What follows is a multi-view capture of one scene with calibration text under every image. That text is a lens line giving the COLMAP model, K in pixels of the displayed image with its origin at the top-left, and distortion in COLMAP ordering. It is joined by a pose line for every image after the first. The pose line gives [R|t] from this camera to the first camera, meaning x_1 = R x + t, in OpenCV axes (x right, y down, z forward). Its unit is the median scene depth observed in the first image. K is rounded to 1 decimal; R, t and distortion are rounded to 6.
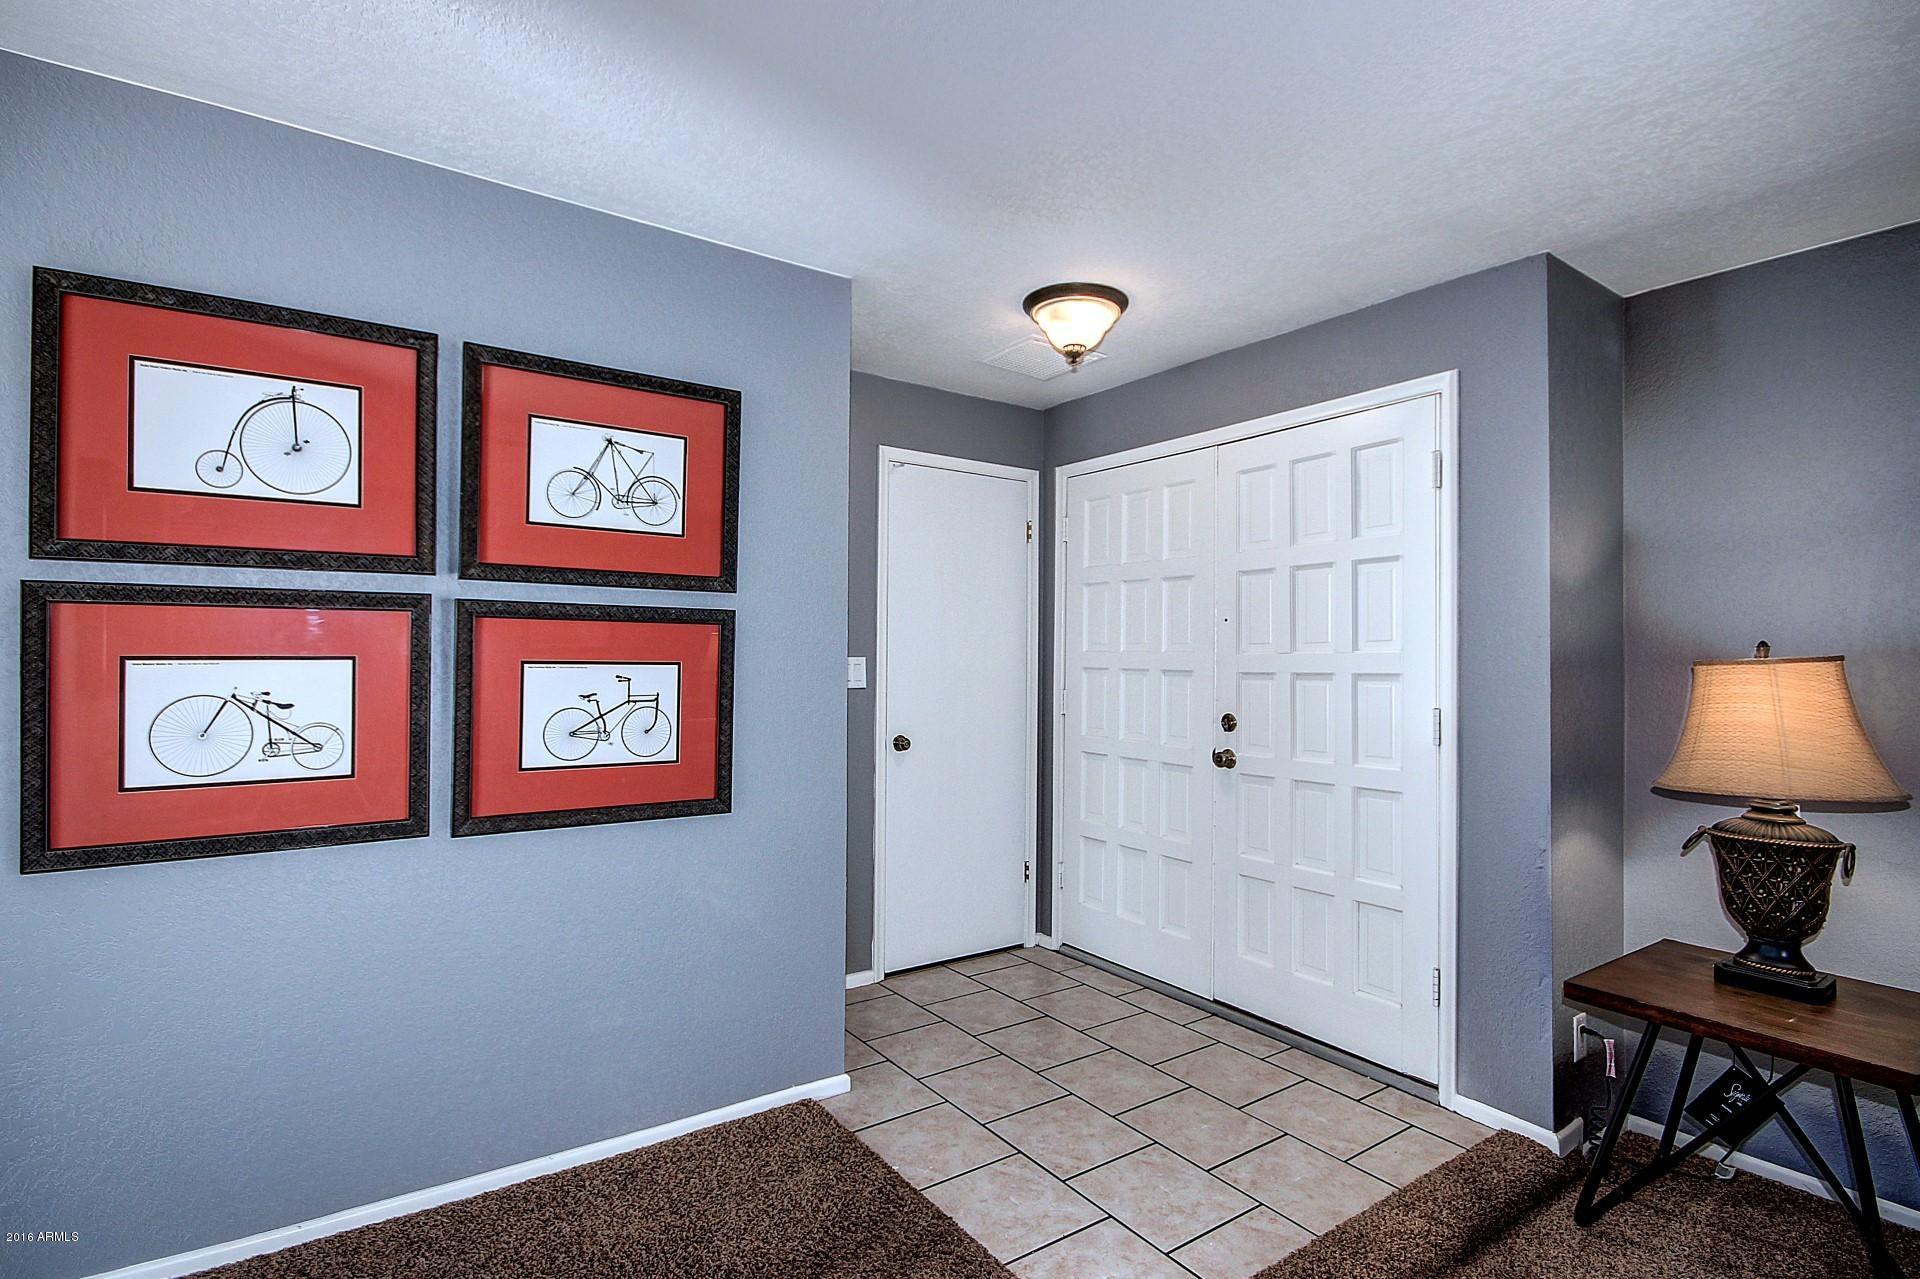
lens RADIAL K [[904.8, 0, 942.3], [0, 904.8, 647.7], [0, 0, 1]] dist [0.002730, -0.008316]
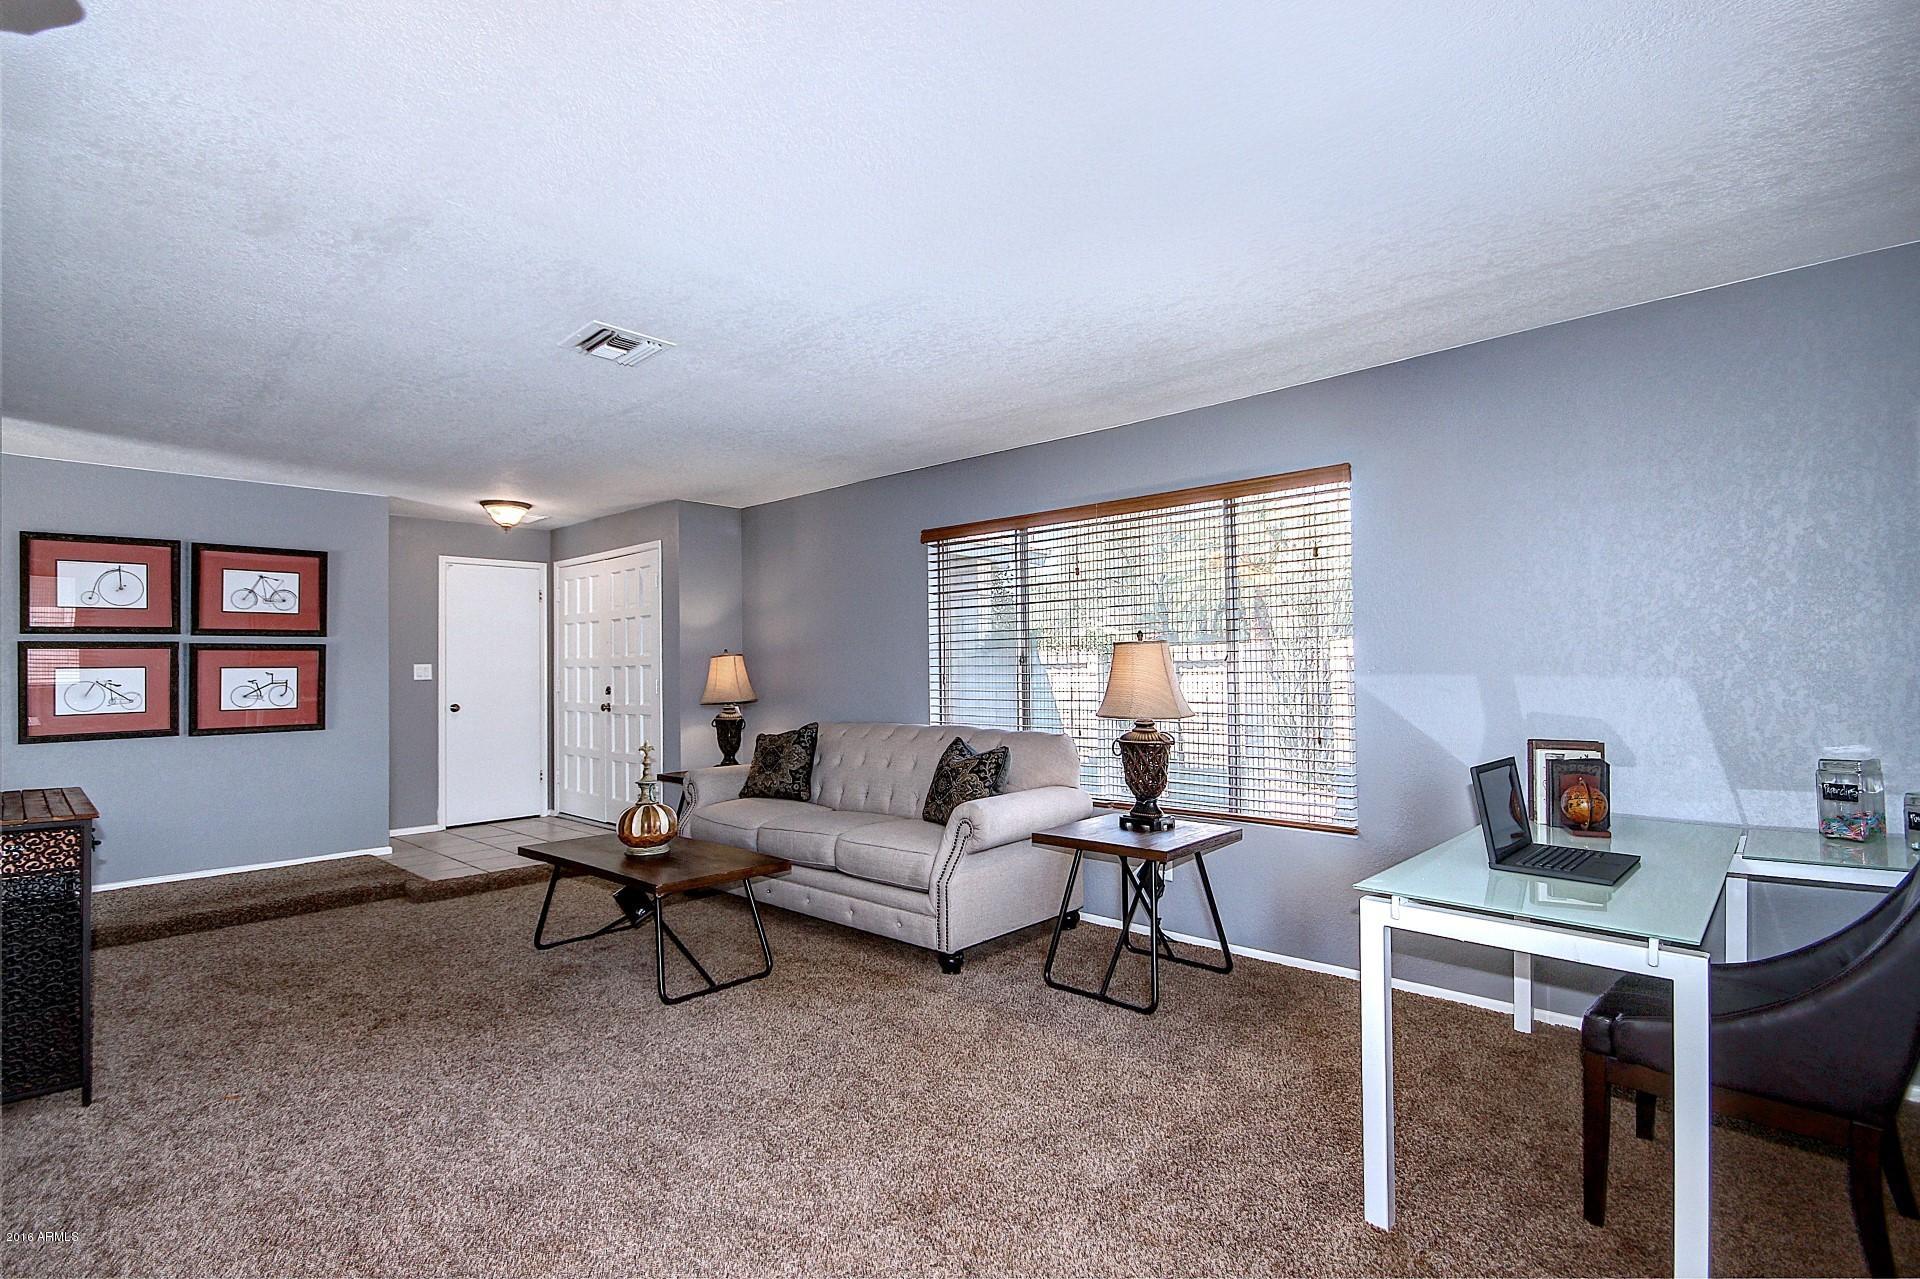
lens RADIAL K [[904.8, 0, 962.4], [0, 904.8, 641.6], [0, 0, 1]] dist [0.002730, -0.008316]
pose [[0.976335, -0.020161, 0.215322, 0.998728], [0.024115, 0.999585, -0.015752, 0.032818], [-0.214915, 0.020572, 0.976416, -1.874207]]
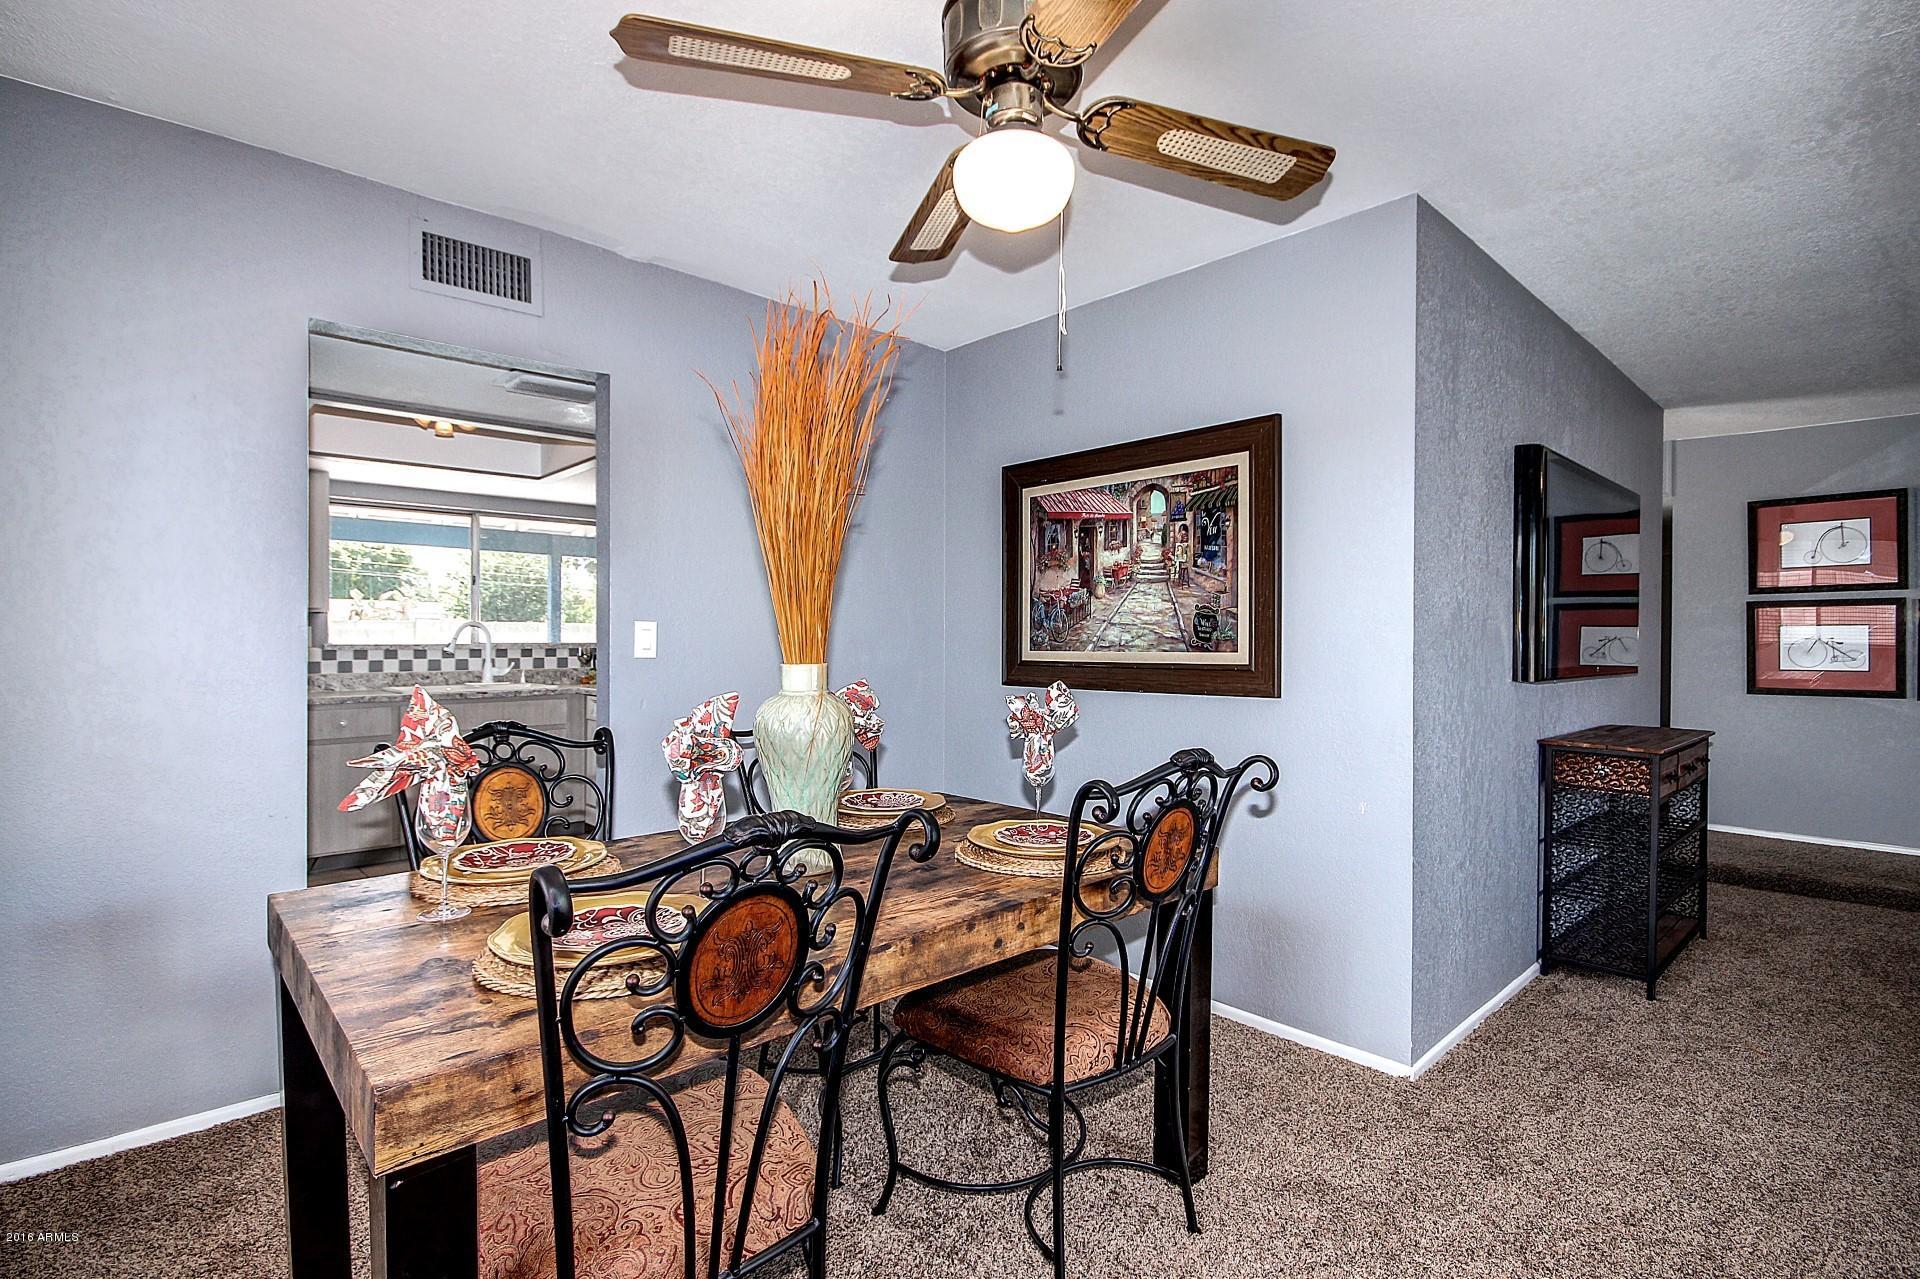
lens RADIAL K [[904.8, 0, 956.2], [0, 904.8, 642.2], [0, 0, 1]] dist [0.002730, -0.008316]
pose [[0.133752, -0.006736, -0.990992, 1.357606], [0.007574, 0.999955, -0.005775, 0.050176], [0.990986, -0.006734, 0.133797, -1.690864]]
